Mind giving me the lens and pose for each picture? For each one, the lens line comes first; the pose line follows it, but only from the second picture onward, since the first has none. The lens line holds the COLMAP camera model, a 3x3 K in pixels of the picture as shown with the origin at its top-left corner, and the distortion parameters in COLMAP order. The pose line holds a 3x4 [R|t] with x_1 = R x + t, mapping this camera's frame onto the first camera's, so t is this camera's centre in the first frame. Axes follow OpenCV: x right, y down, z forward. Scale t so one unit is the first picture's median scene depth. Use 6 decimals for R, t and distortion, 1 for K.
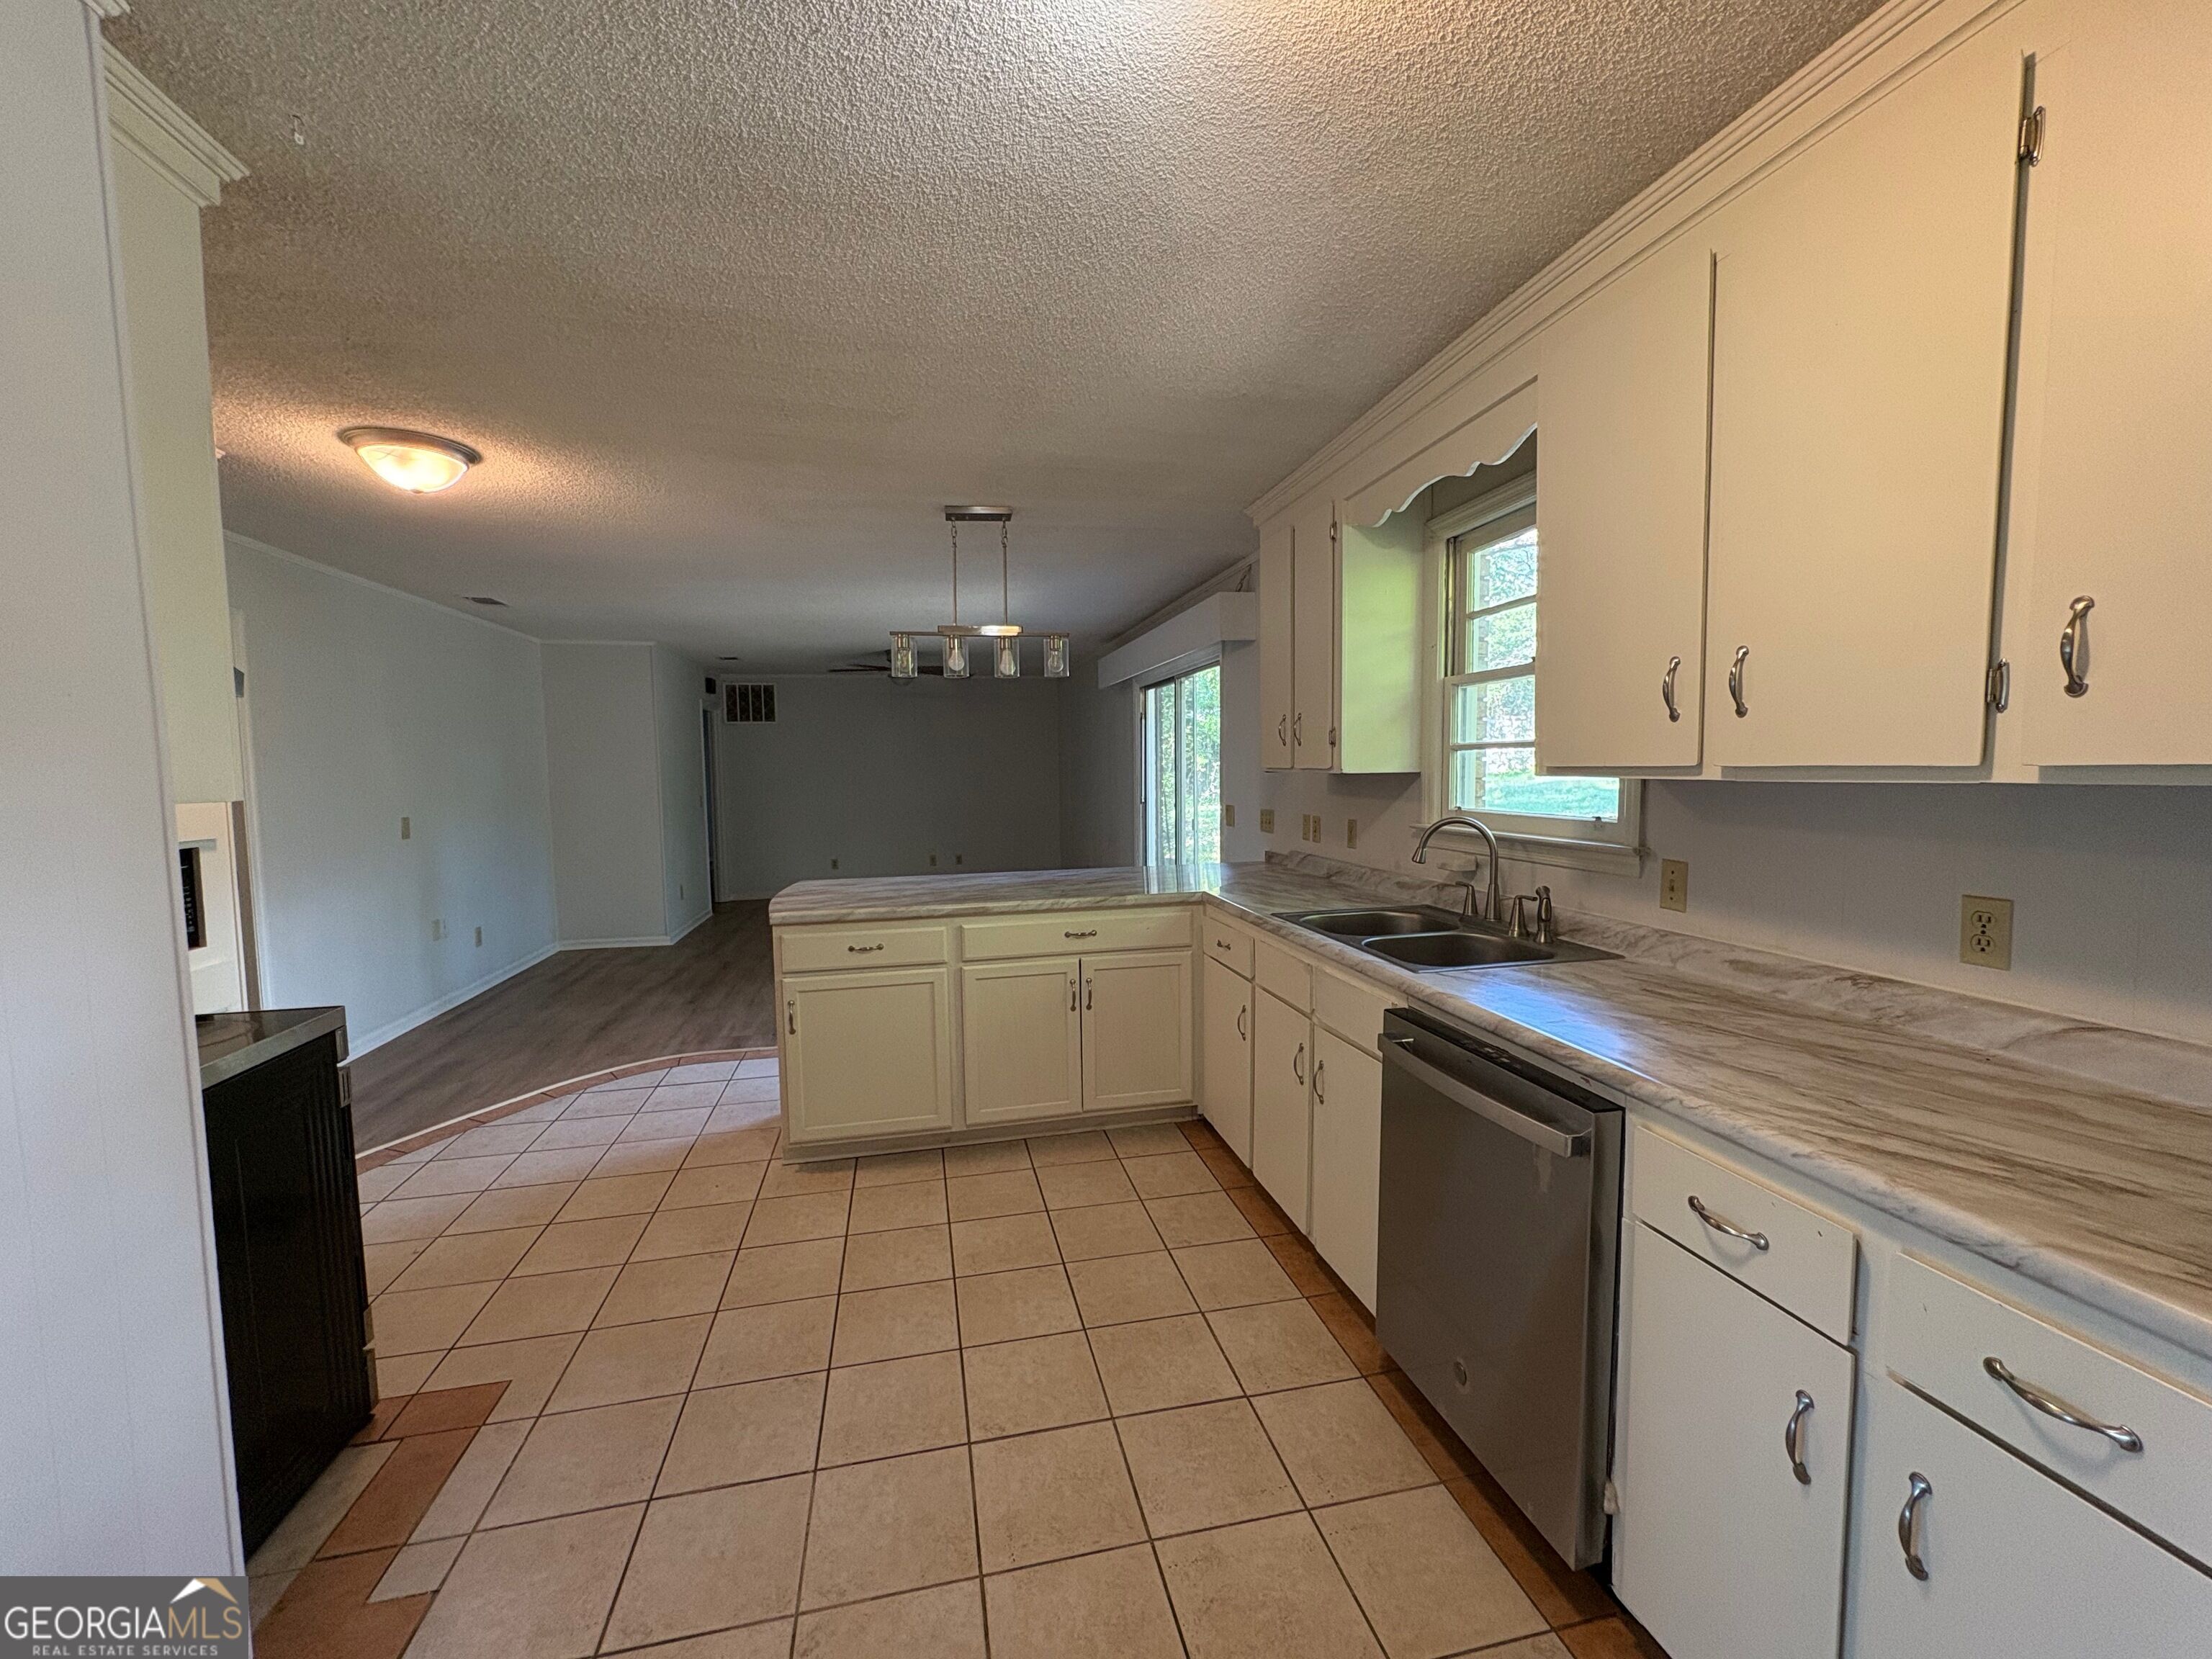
lens RADIAL K [[877.9, 0, 1103.0], [0, 877.9, 824.8], [0, 0, 1]] dist [-0.002296, 0.000648]
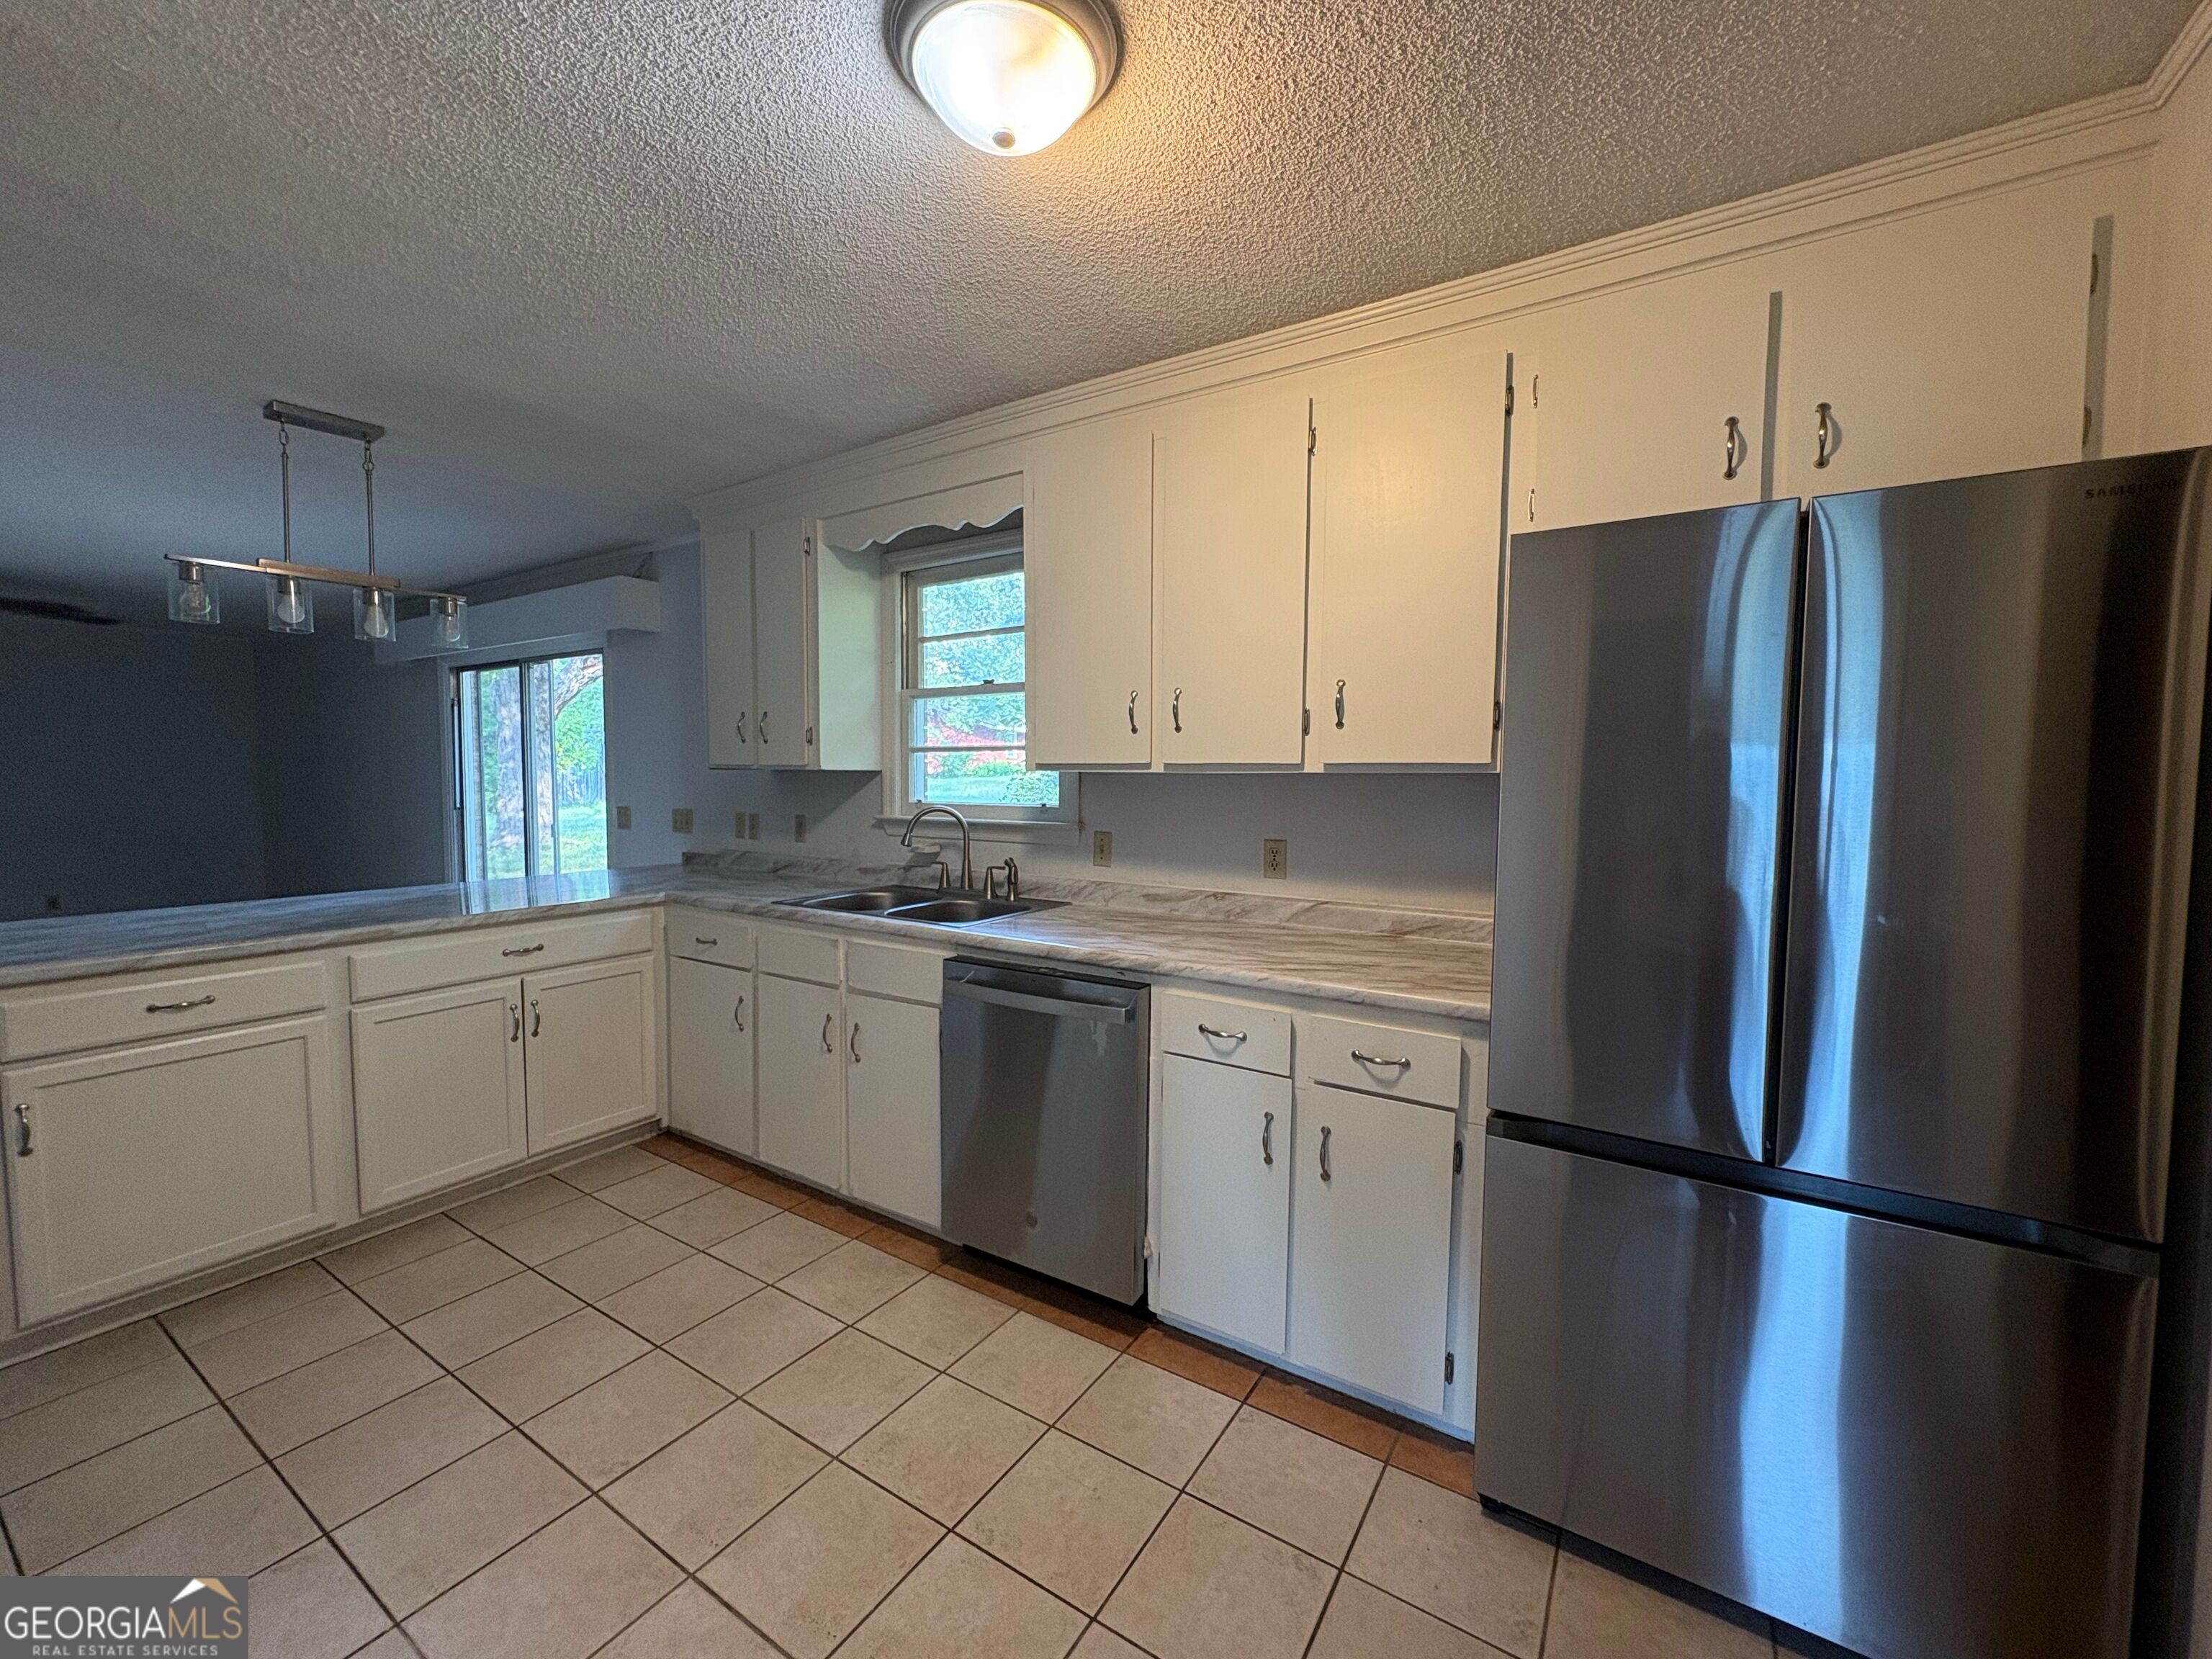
lens RADIAL K [[877.9, 0, 1099.8], [0, 877.9, 822.0], [0, 0, 1]] dist [-0.002296, 0.000648]
pose [[0.711846, -0.018595, 0.702089, -0.250178], [0.029901, 0.999545, -0.003844, 0.020938], [-0.701698, 0.023730, 0.712079, -0.014525]]
